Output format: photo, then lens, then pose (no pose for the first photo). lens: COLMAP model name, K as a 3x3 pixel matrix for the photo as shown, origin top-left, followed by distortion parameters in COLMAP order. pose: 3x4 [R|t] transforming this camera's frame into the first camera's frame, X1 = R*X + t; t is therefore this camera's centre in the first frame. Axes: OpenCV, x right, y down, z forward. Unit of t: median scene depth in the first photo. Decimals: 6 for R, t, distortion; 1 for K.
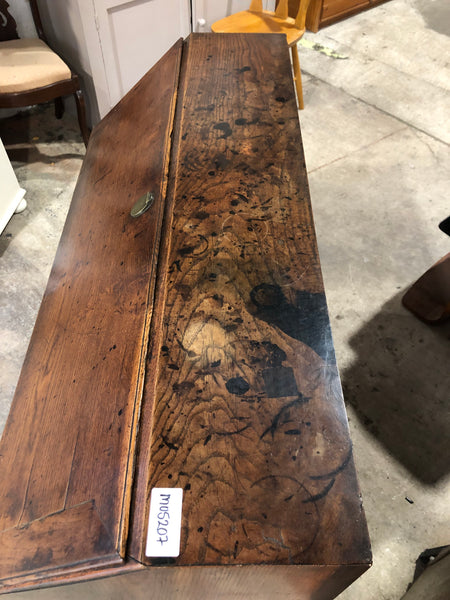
lens RADIAL K [[487.7, 0, 223.1], [0, 487.7, 300.1], [0, 0, 1]] dist [0.030103, -0.035746]
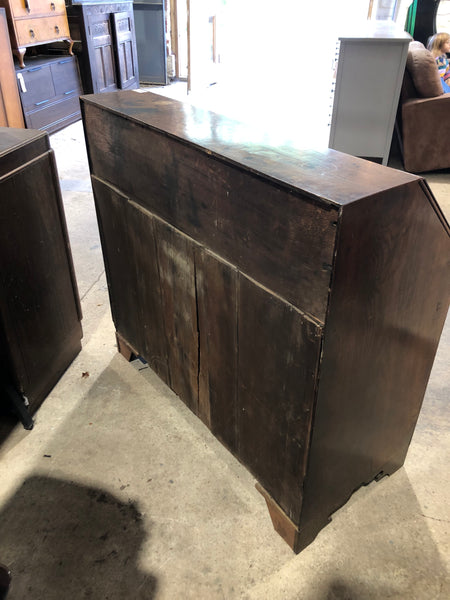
lens RADIAL K [[487.7, 0, 224.6], [0, 487.7, 296.9], [0, 0, 1]] dist [0.030103, -0.035746]
pose [[-0.797470, 0.308796, -0.518350, 0.501118], [-0.483632, 0.186513, 0.855168, -0.763779], [0.360751, 0.932662, 0.000605, 0.775710]]
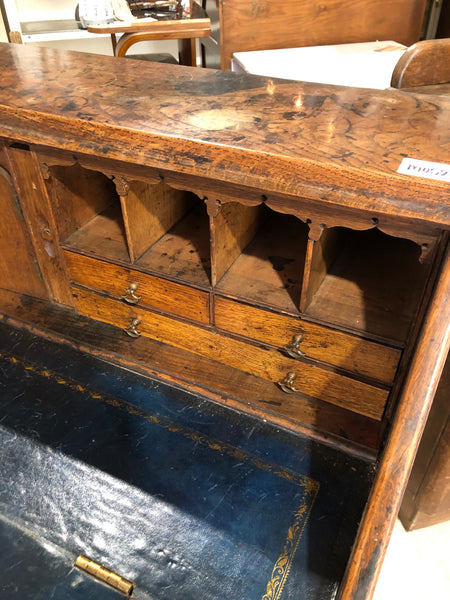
lens RADIAL K [[487.7, 0, 236.6], [0, 487.7, 308.8], [0, 0, 1]] dist [0.030103, -0.035746]
pose [[0.420353, -0.586983, 0.691921, -0.290050], [0.714903, 0.683849, 0.145821, 0.076484], [-0.558764, 0.433360, 0.707094, 0.221067]]
